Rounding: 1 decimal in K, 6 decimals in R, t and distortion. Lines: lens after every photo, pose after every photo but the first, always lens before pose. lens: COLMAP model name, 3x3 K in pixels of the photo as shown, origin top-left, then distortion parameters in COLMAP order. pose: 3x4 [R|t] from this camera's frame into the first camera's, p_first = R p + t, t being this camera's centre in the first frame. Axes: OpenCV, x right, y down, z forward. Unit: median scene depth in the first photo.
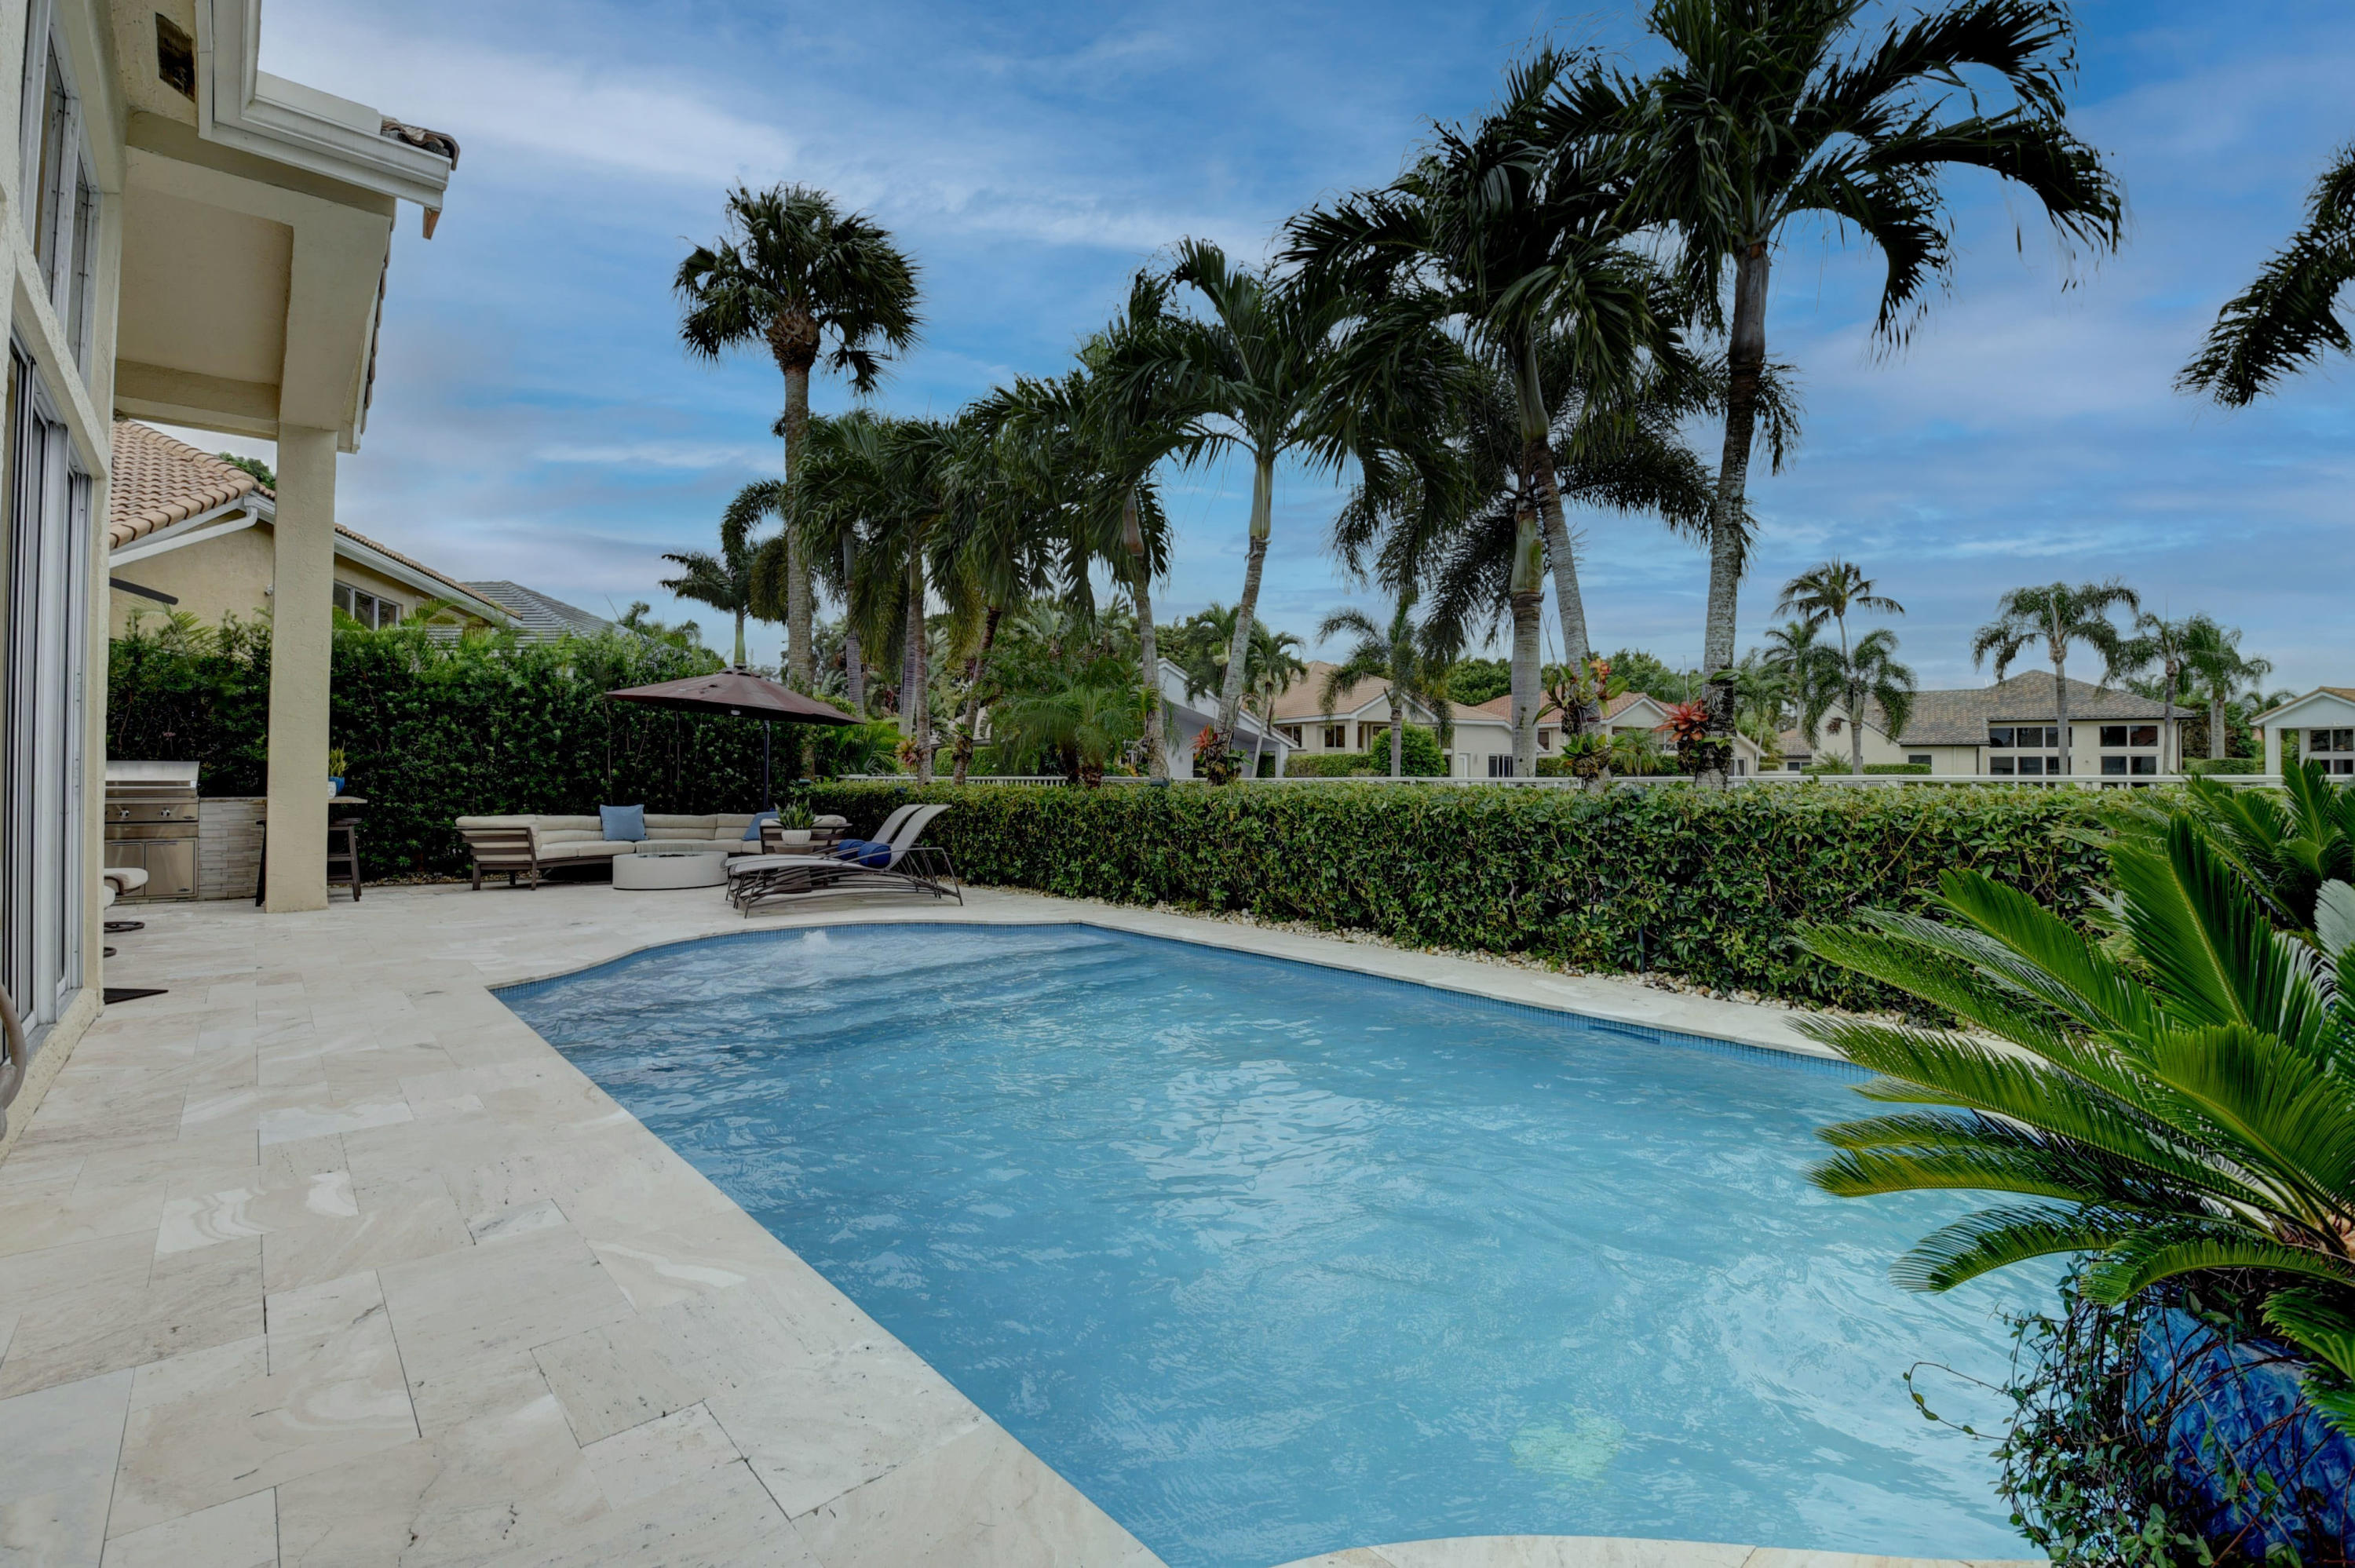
lens RADIAL K [[1027.7, 0, 1174.7], [0, 1027.7, 763.2], [0, 0, 1]] dist [0.002455, -0.026483]
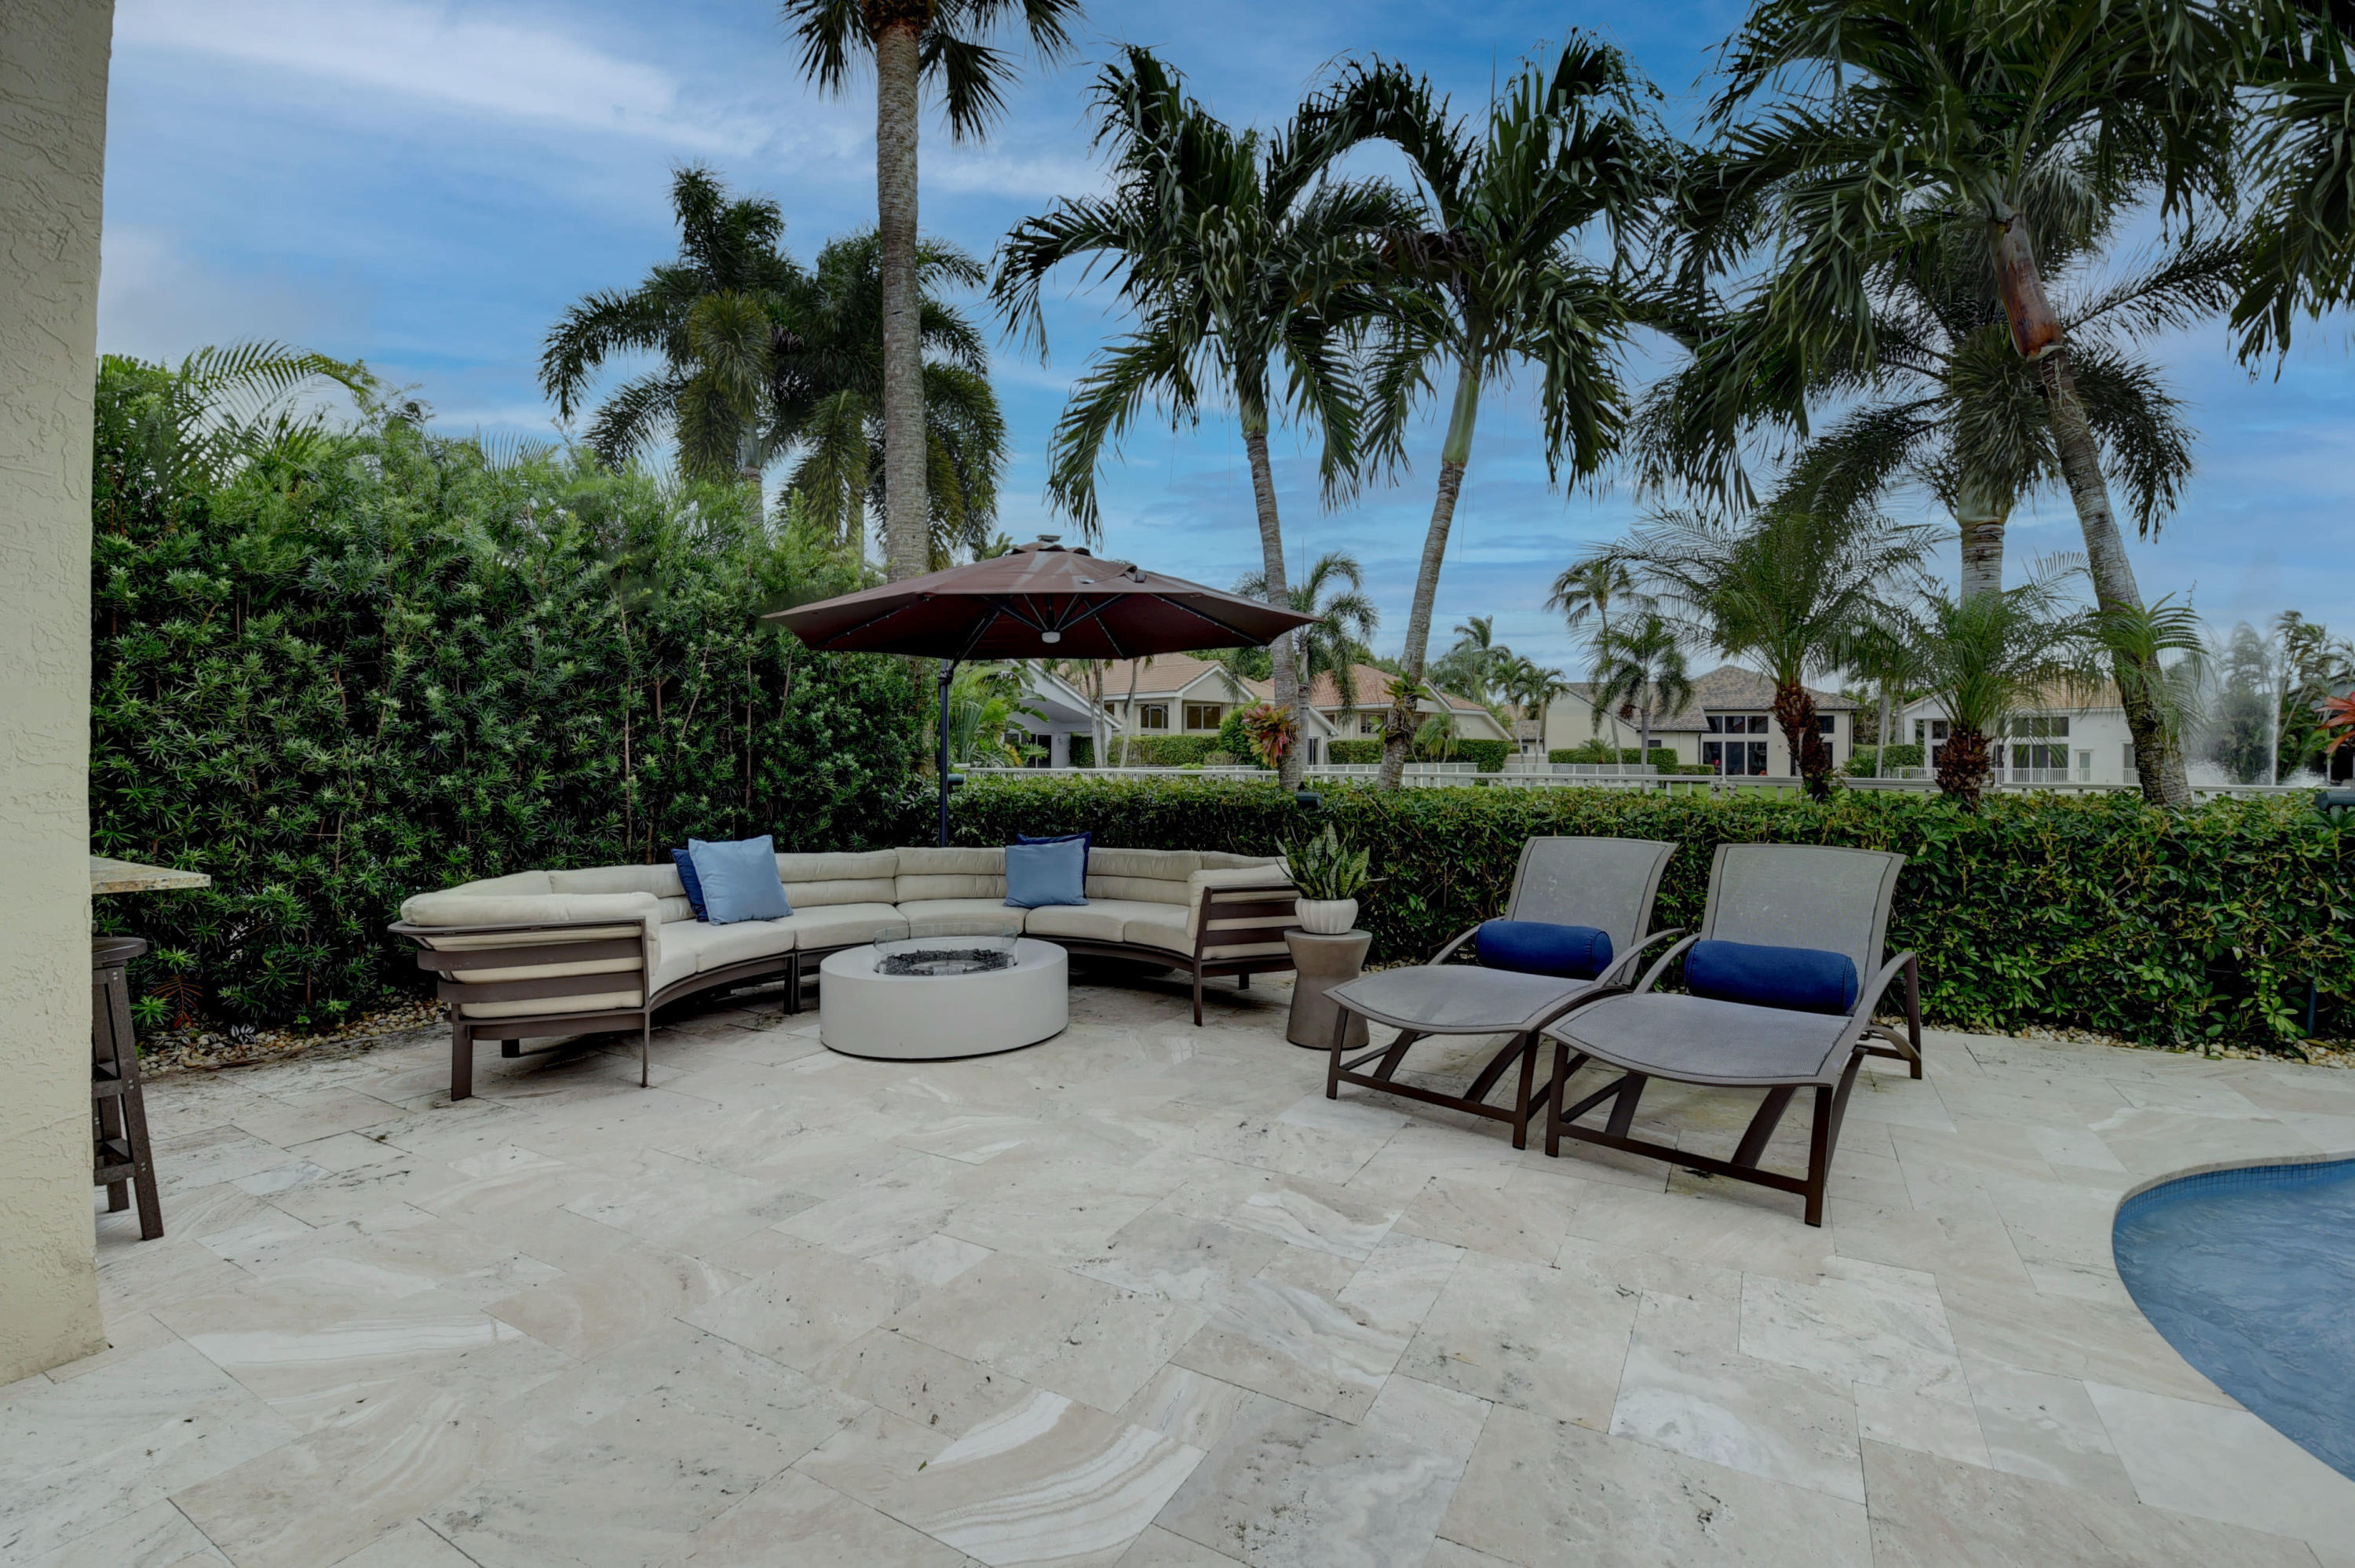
lens RADIAL K [[1035.8, 0, 1170.9], [0, 1035.8, 771.6], [0, 0, 1]] dist [0.001258, -0.016677]
pose [[0.953511, 0.000157, 0.301359, -0.521708], [-0.008360, 0.999629, 0.025929, -0.001126], [-0.301243, -0.027243, 0.953158, 0.549173]]
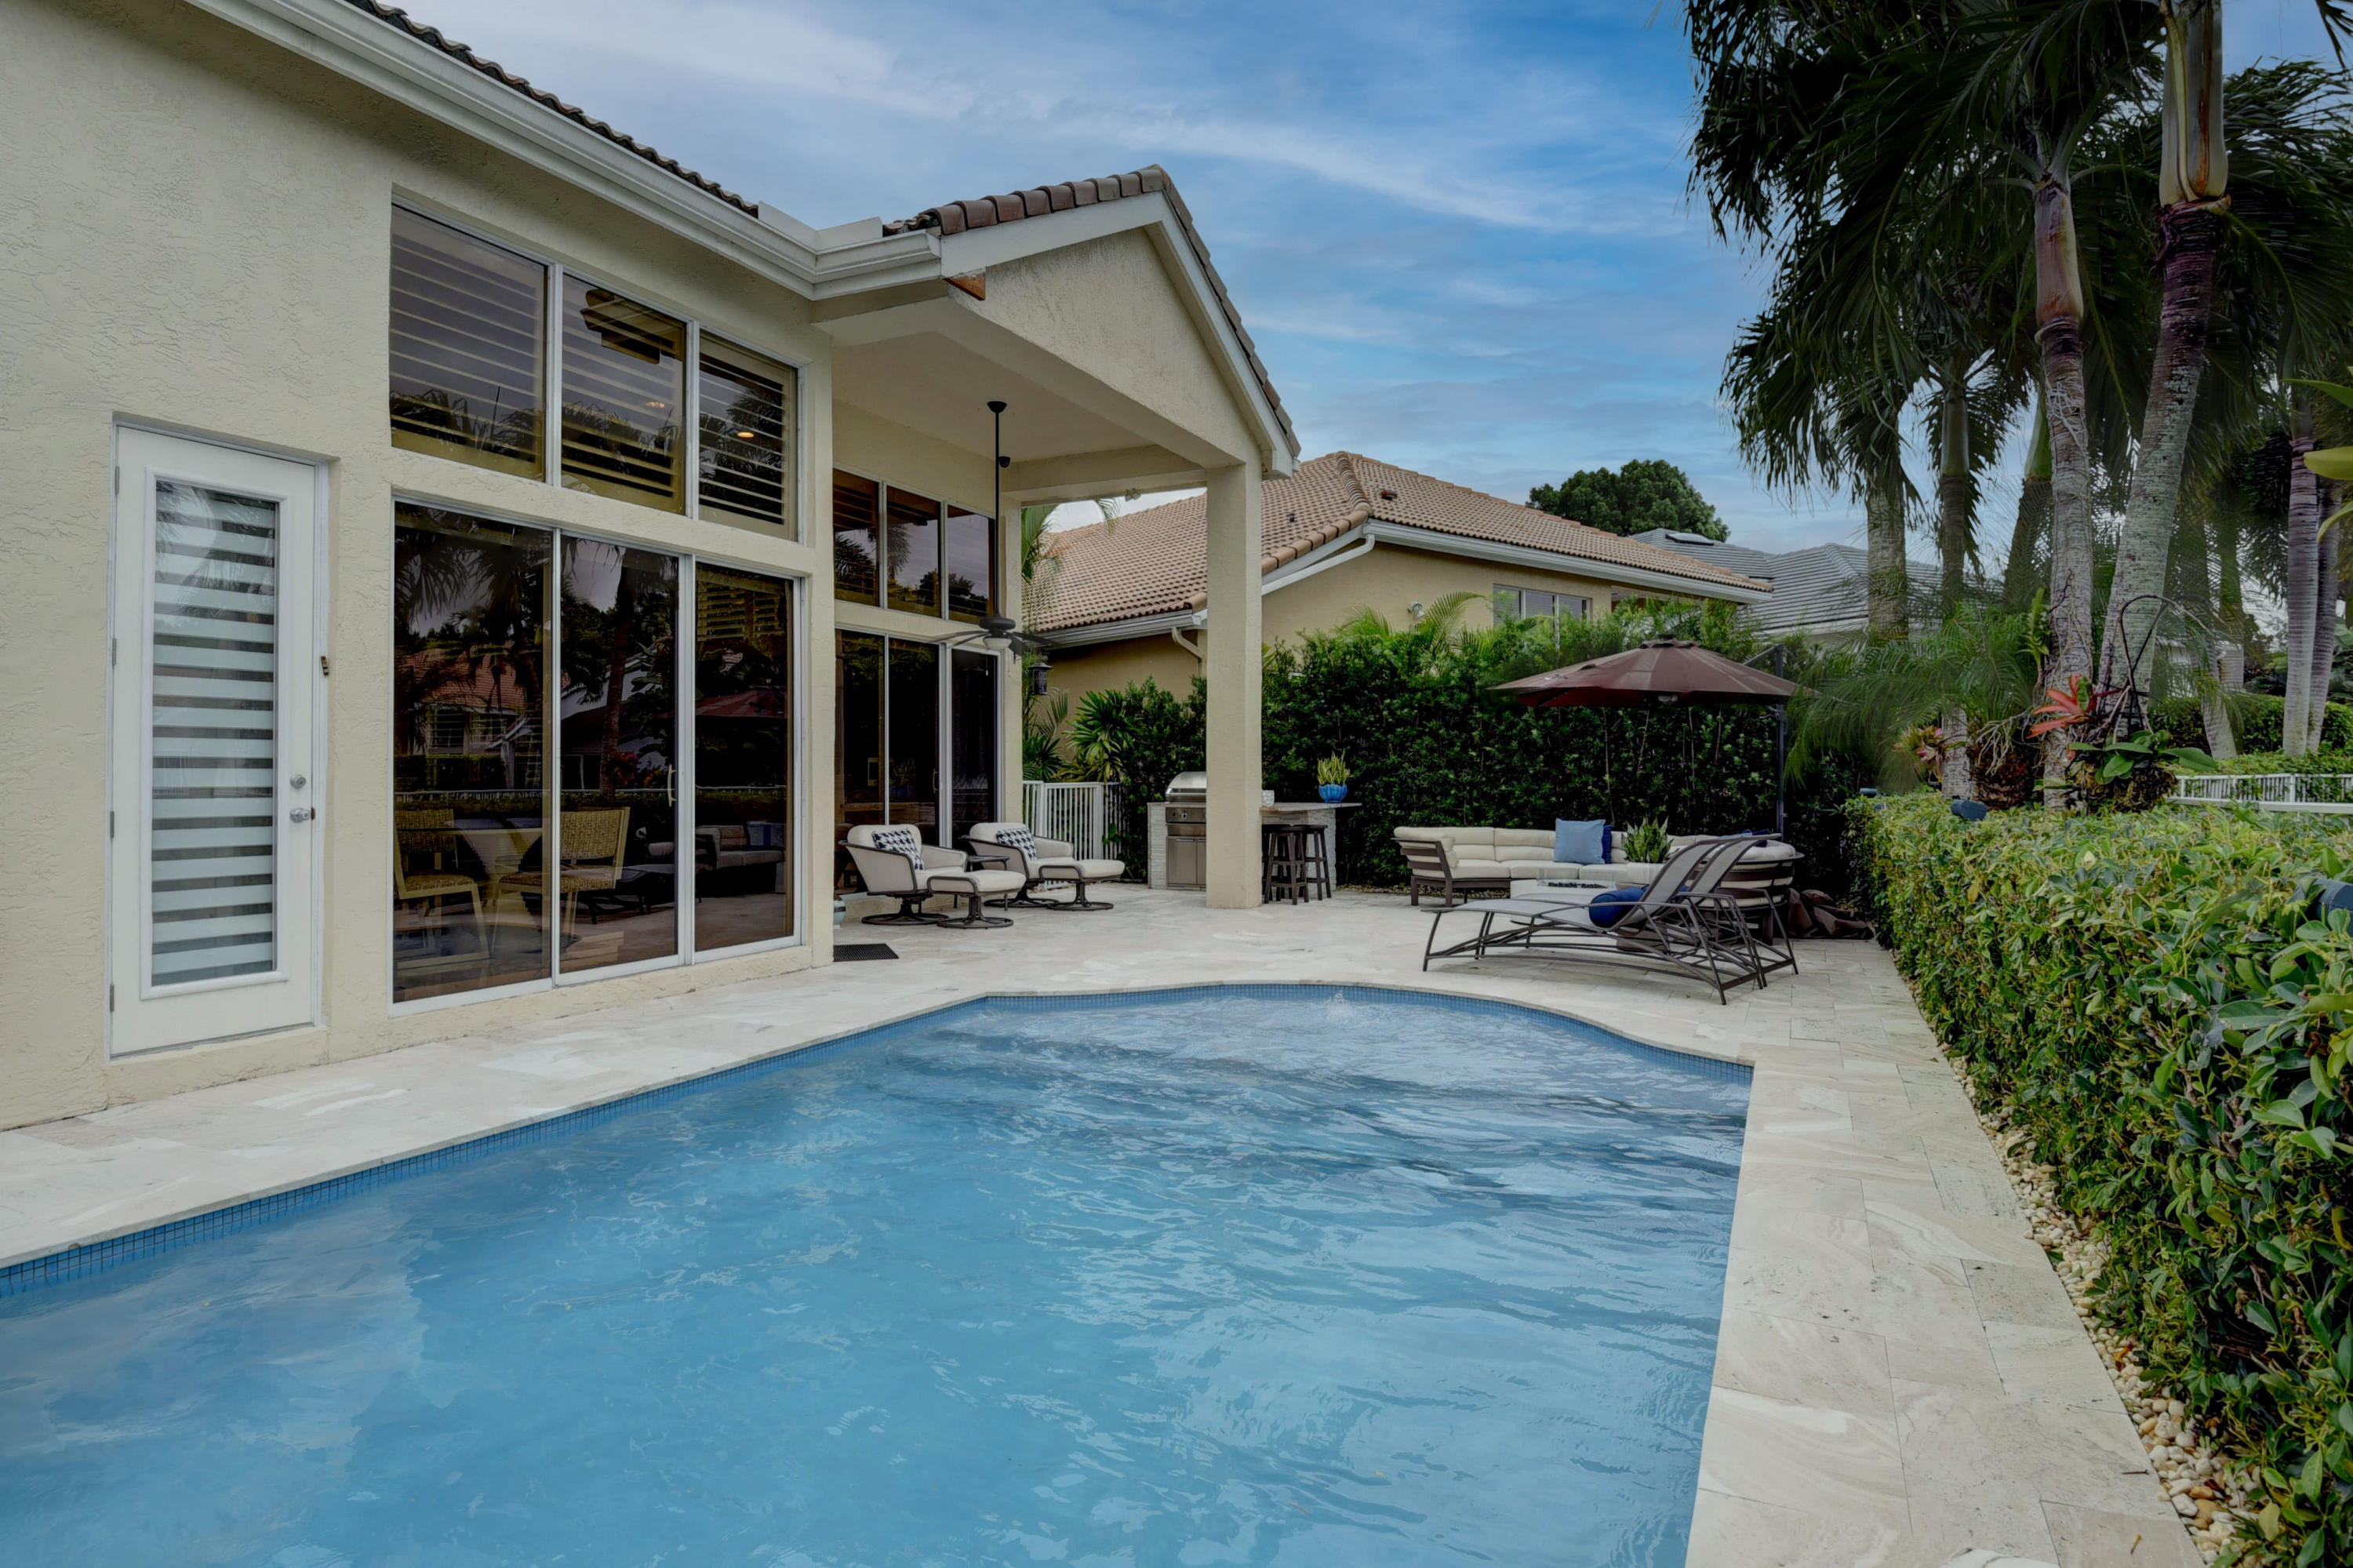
lens RADIAL K [[1265.4, 0, 1161.7], [0, 1265.4, 752.5], [0, 0, 1]] dist [0.051062, -0.068493]
pose [[0.349522, -0.018605, -0.936743, 0.317402], [0.013777, 0.999797, -0.014717, -0.002586], [0.936827, -0.007762, 0.349708, 0.351203]]
